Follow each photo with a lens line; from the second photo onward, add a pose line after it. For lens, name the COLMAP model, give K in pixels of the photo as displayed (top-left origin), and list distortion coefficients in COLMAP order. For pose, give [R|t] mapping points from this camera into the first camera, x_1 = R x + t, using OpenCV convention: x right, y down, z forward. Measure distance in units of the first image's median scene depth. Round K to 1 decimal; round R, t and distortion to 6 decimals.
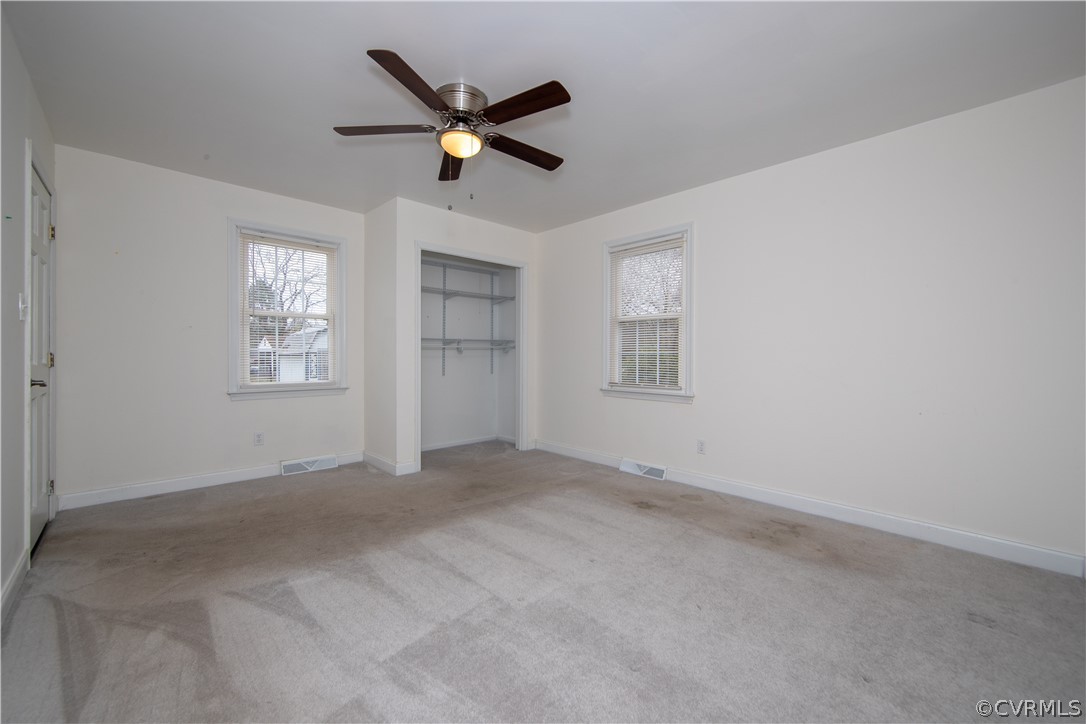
lens RADIAL K [[431.3, 0, 541.1], [0, 431.3, 359.1], [0, 0, 1]] dist [-0.010418, 0.000715]
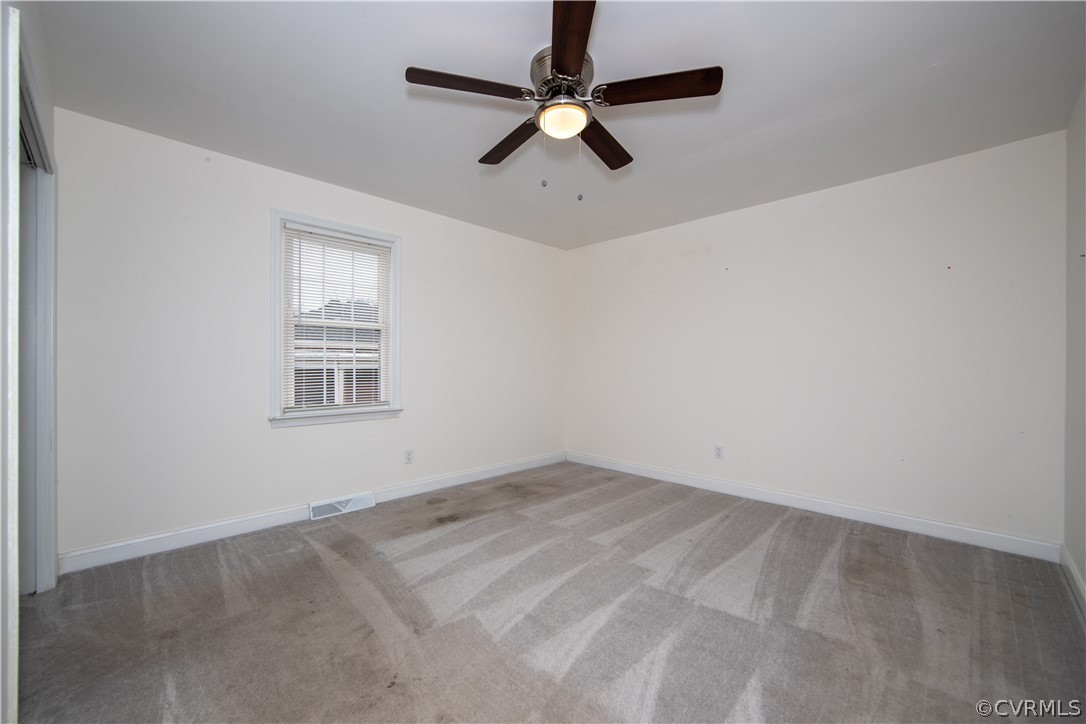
lens RADIAL K [[431.3, 0, 542.8], [0, 431.3, 363.1], [0, 0, 1]] dist [-0.010418, 0.000715]
pose [[-0.027715, -0.001434, 0.999615, -0.657154], [0.007535, 0.999970, 0.001643, -0.020591], [-0.999587, 0.007577, -0.027704, 0.687887]]
